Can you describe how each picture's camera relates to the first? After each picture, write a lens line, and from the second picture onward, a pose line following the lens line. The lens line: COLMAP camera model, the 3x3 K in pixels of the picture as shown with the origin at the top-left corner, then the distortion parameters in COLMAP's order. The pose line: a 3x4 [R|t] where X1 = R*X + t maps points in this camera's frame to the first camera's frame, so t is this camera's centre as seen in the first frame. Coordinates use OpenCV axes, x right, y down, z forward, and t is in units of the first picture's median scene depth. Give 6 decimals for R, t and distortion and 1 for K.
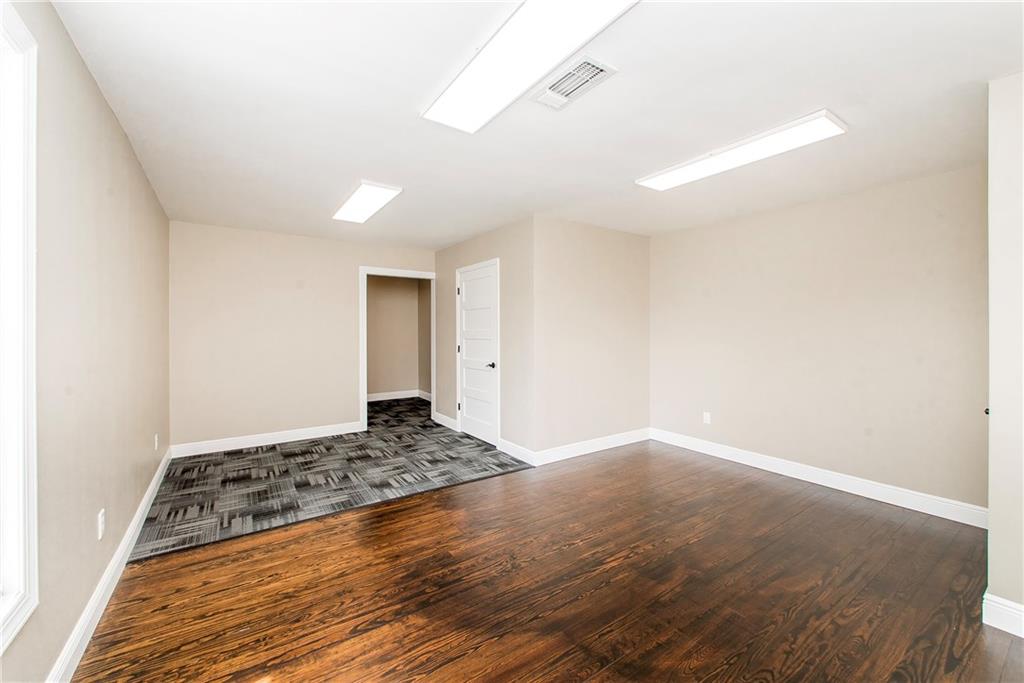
lens RADIAL K [[410.3, 0, 512.2], [0, 410.3, 329.2], [0, 0, 1]] dist [0.000945, 0.000008]
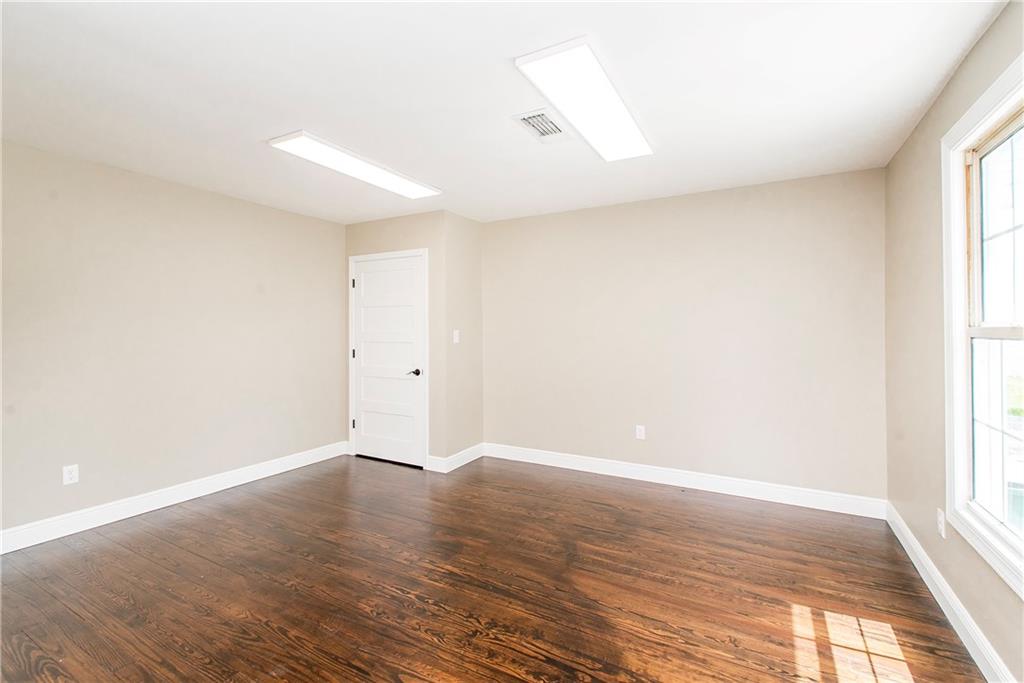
lens RADIAL K [[410.3, 0, 512.2], [0, 410.3, 329.2], [0, 0, 1]] dist [0.000945, 0.000008]
pose [[-0.413984, -0.001077, 0.910284, -0.961590], [-0.001074, 0.999999, 0.000695, -0.031185], [-0.910284, -0.000690, -0.413985, 1.637741]]
